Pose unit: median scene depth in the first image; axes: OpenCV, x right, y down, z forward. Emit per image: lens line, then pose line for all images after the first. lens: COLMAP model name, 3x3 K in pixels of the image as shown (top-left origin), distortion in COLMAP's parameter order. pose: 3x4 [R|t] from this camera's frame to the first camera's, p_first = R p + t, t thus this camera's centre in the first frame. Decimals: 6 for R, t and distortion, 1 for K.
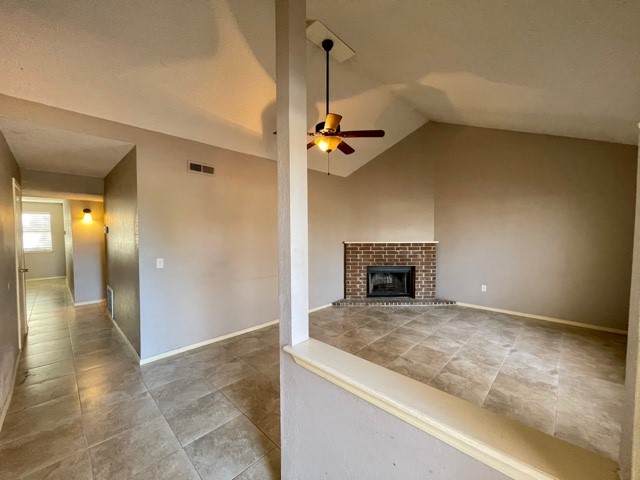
lens RADIAL K [[258.9, 0, 318.9], [0, 258.9, 240.5], [0, 0, 1]] dist [-0.005832, 0.002412]
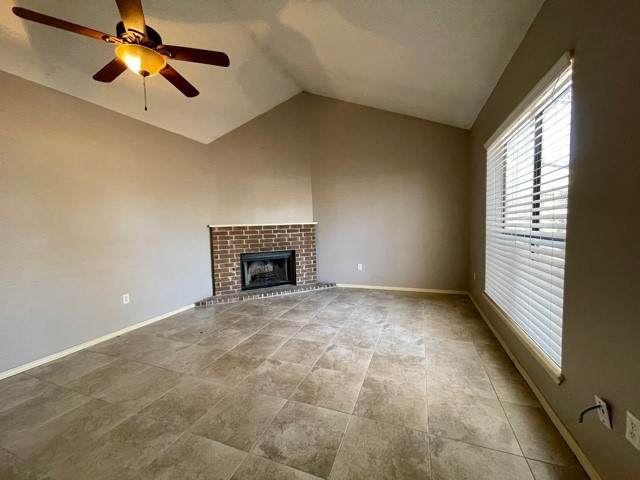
lens RADIAL K [[258.9, 0, 320.4], [0, 258.9, 240.6], [0, 0, 1]] dist [-0.005832, 0.002412]
pose [[0.918480, -0.047775, 0.392570, 0.145842], [0.038913, 0.998777, 0.030508, 0.061975], [-0.393547, -0.012745, 0.919216, 0.188428]]
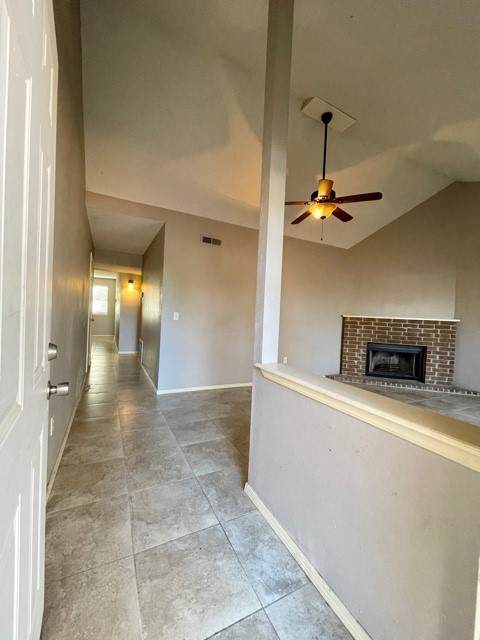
lens RADIAL K [[258.9, 0, 238.9], [0, 258.9, 318.2], [0, 0, 1]] dist [-0.005832, 0.002412]
pose [[0.944994, 0.053036, -0.322759, 0.064970], [-0.060761, 0.998056, -0.013901, 0.080405], [0.321394, 0.032748, 0.946379, -0.071564]]
